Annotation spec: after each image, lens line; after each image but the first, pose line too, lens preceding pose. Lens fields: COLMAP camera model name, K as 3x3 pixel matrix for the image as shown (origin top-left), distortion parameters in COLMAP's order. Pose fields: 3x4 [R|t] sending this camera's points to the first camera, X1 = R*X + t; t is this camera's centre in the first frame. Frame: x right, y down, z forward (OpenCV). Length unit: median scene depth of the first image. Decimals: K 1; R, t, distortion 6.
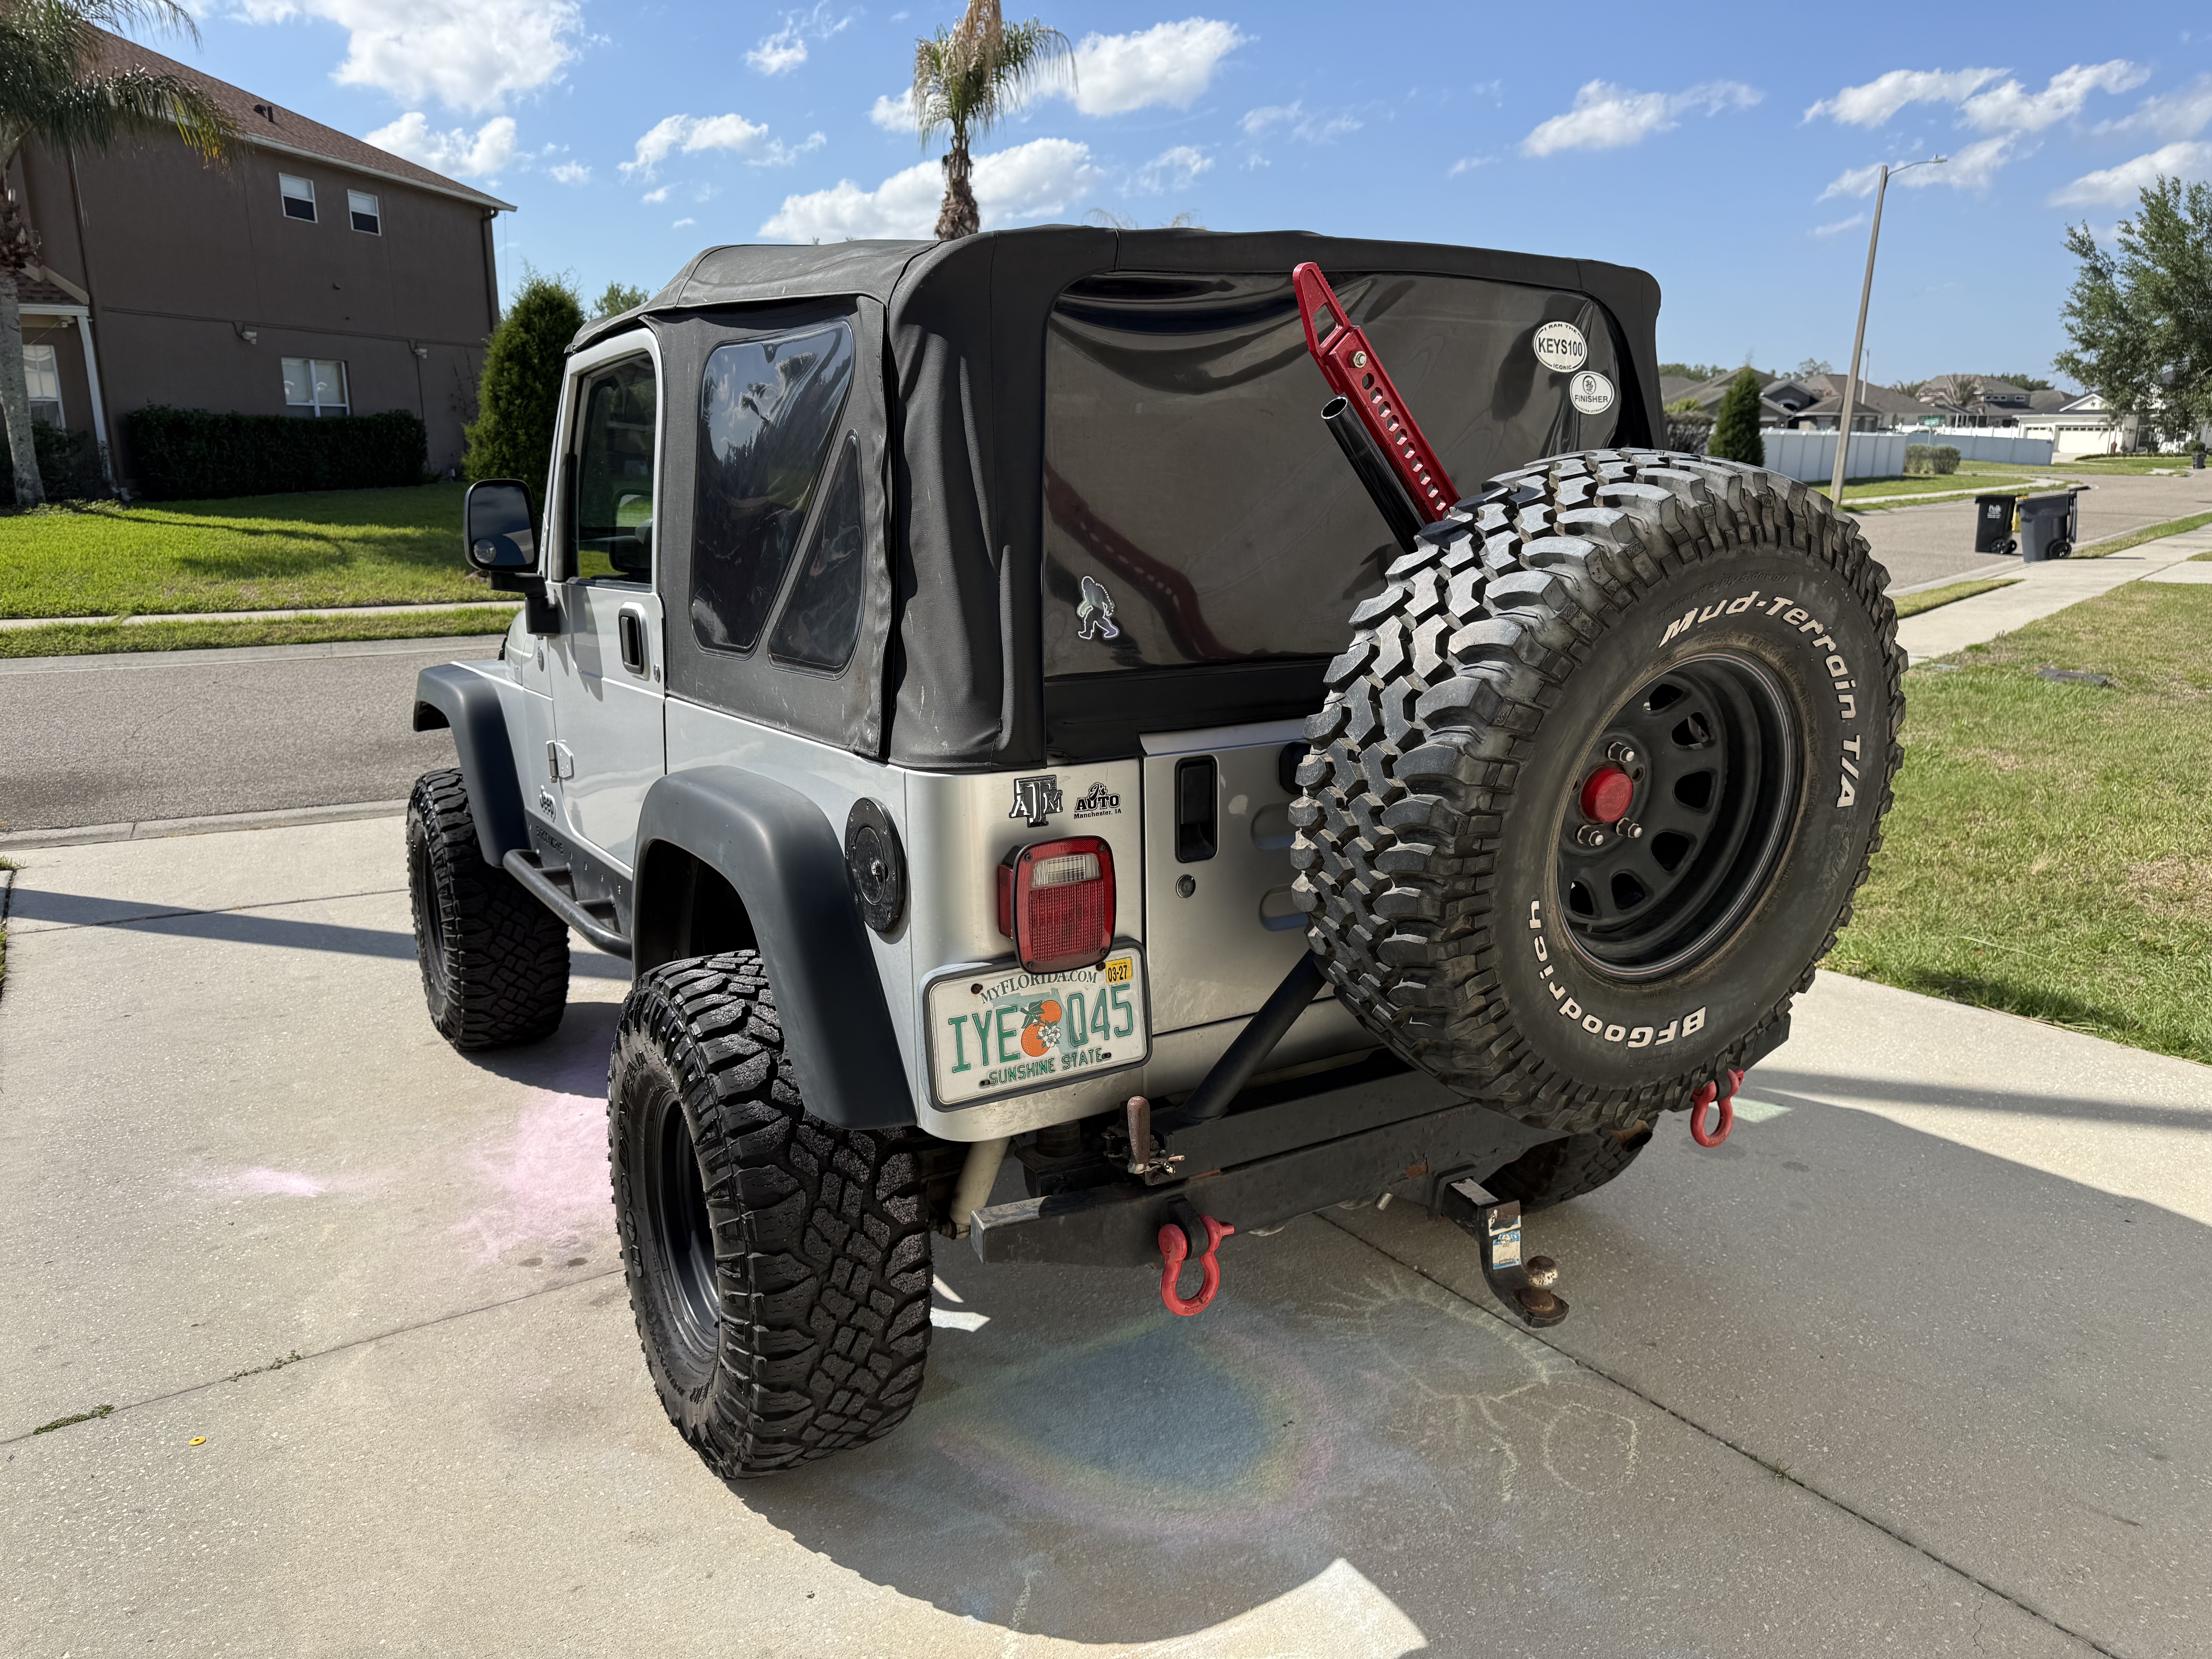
lens RADIAL K [[1571.1, 0, 1102.4], [0, 1571.1, 824.6], [0, 0, 1]] dist [0.011588, 0.001394]
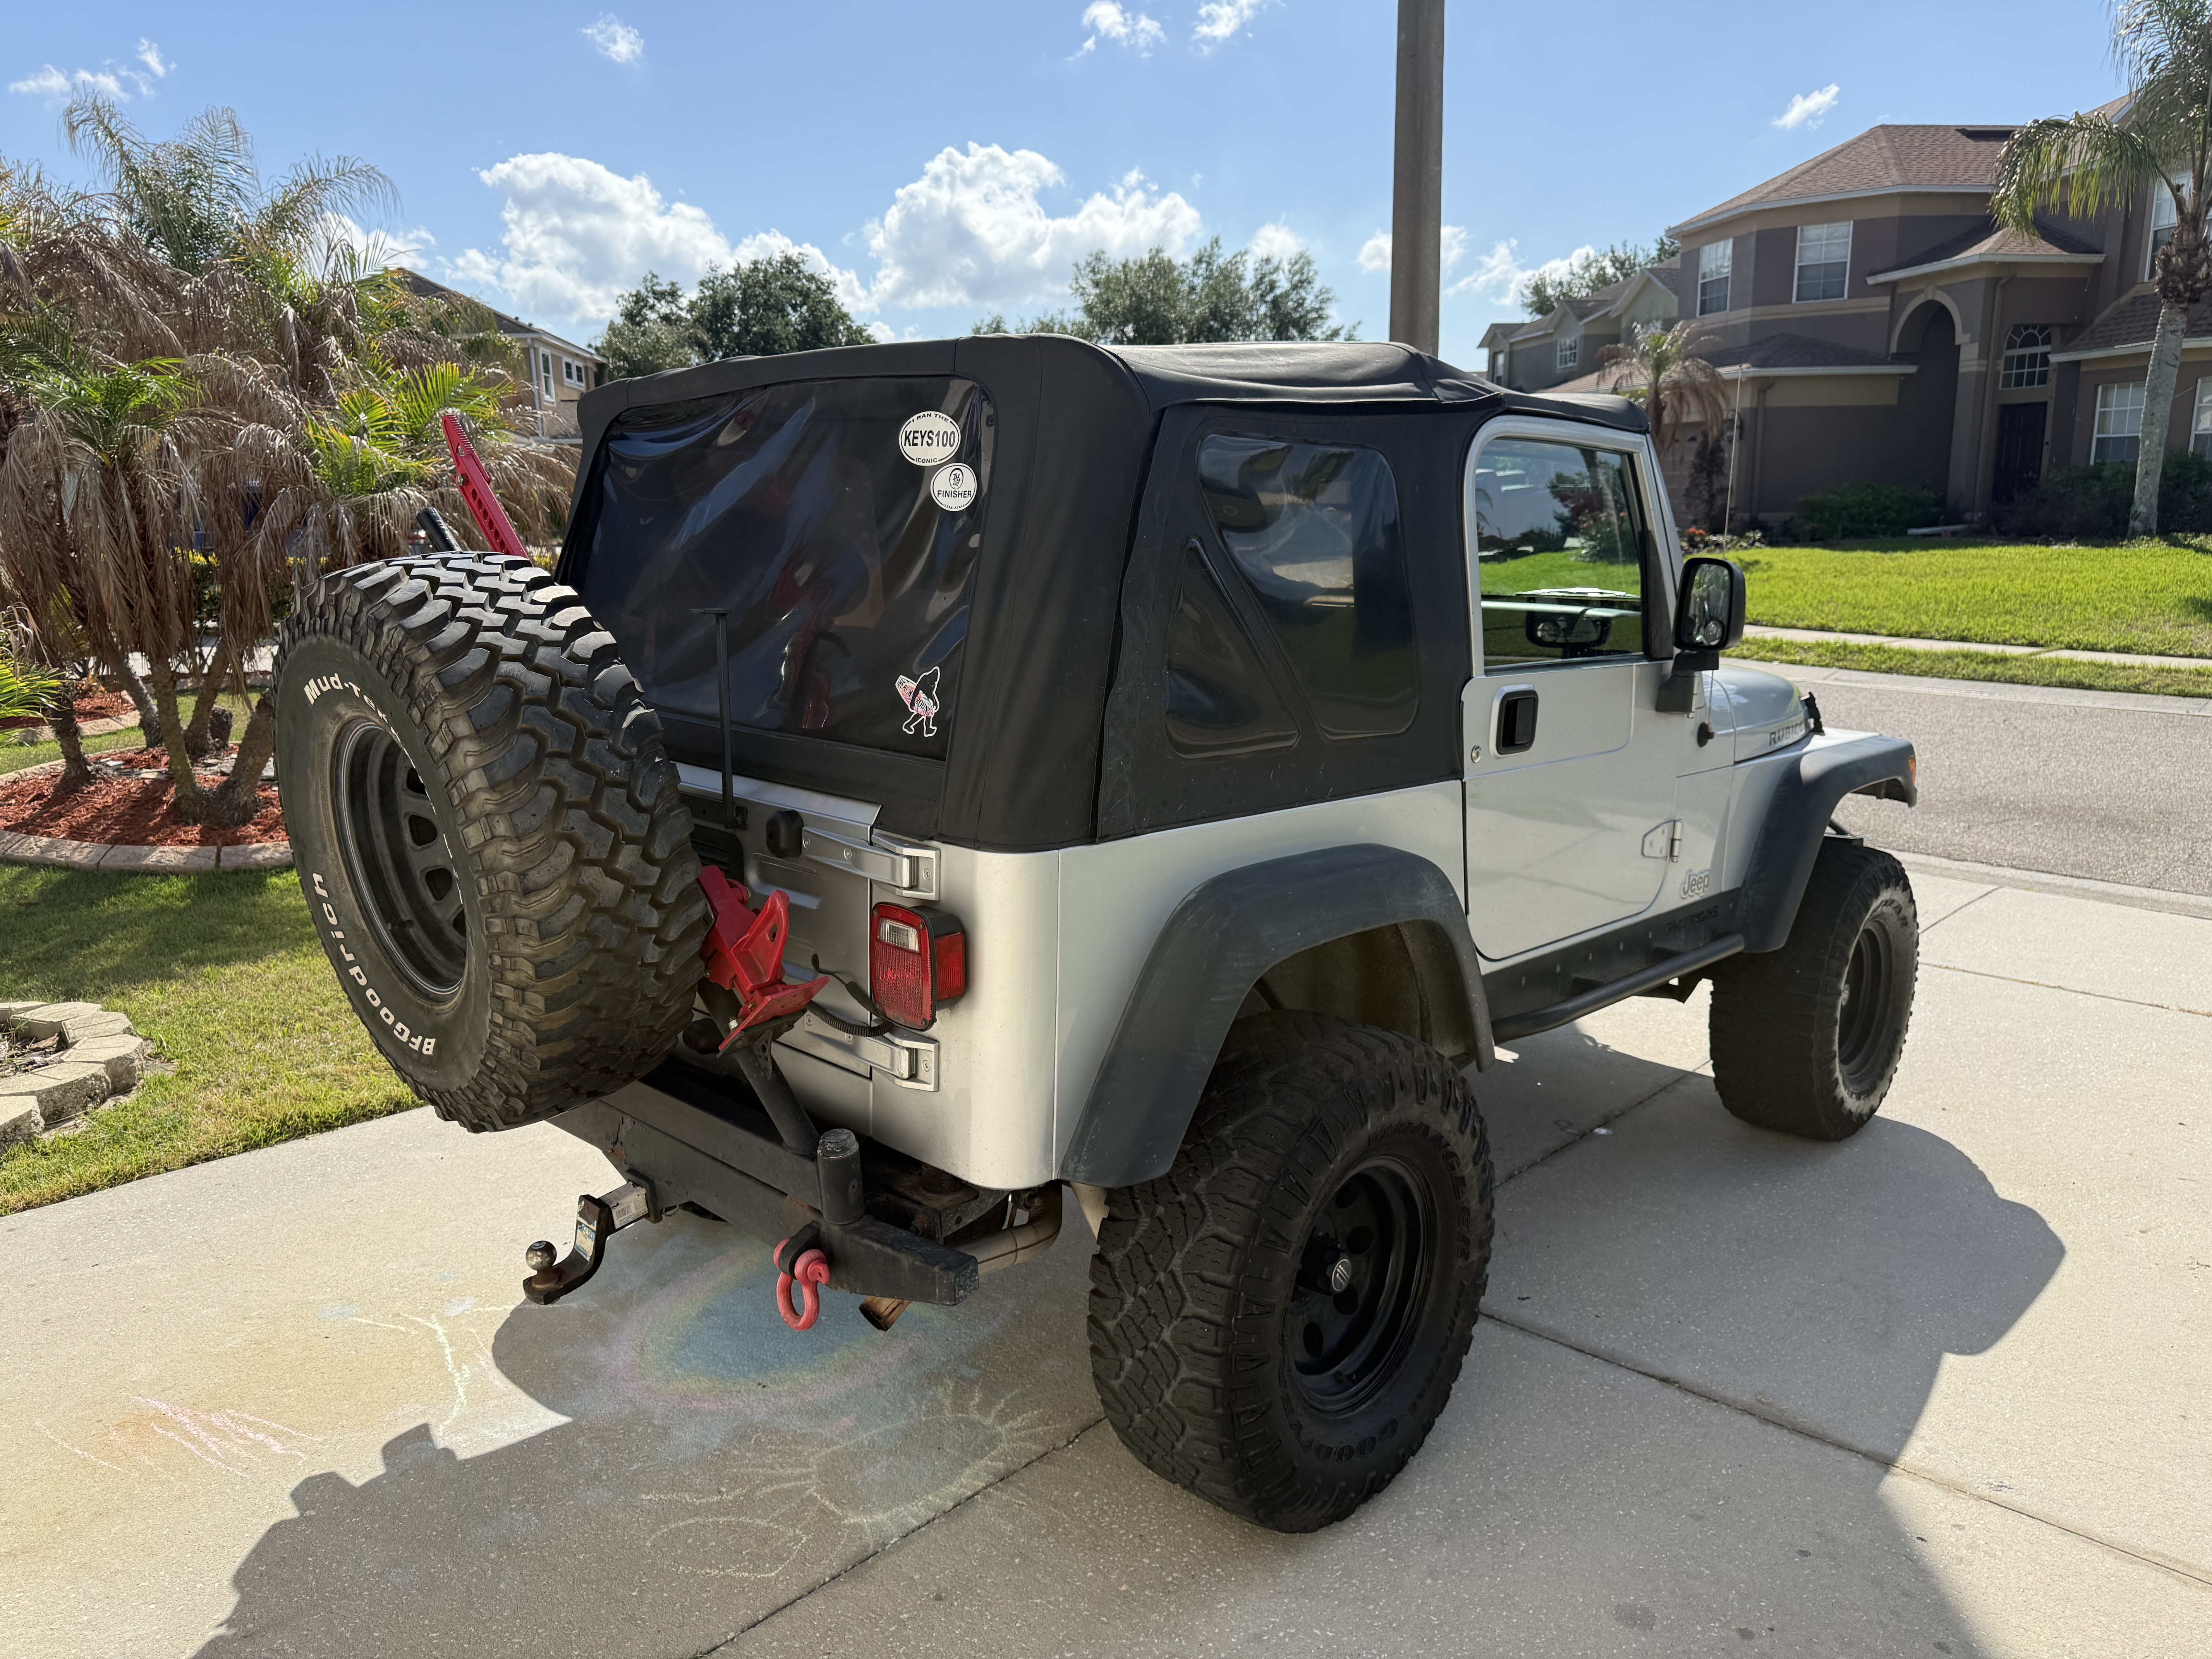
lens RADIAL K [[1571.1, 0, 1102.4], [0, 1571.1, 824.6], [0, 0, 1]] dist [0.011588, 0.001394]
pose [[0.266038, 0.203529, -0.942231, 0.937882], [-0.217715, 0.964886, 0.146951, -0.185589], [0.939055, 0.166043, 0.301008, 0.654163]]
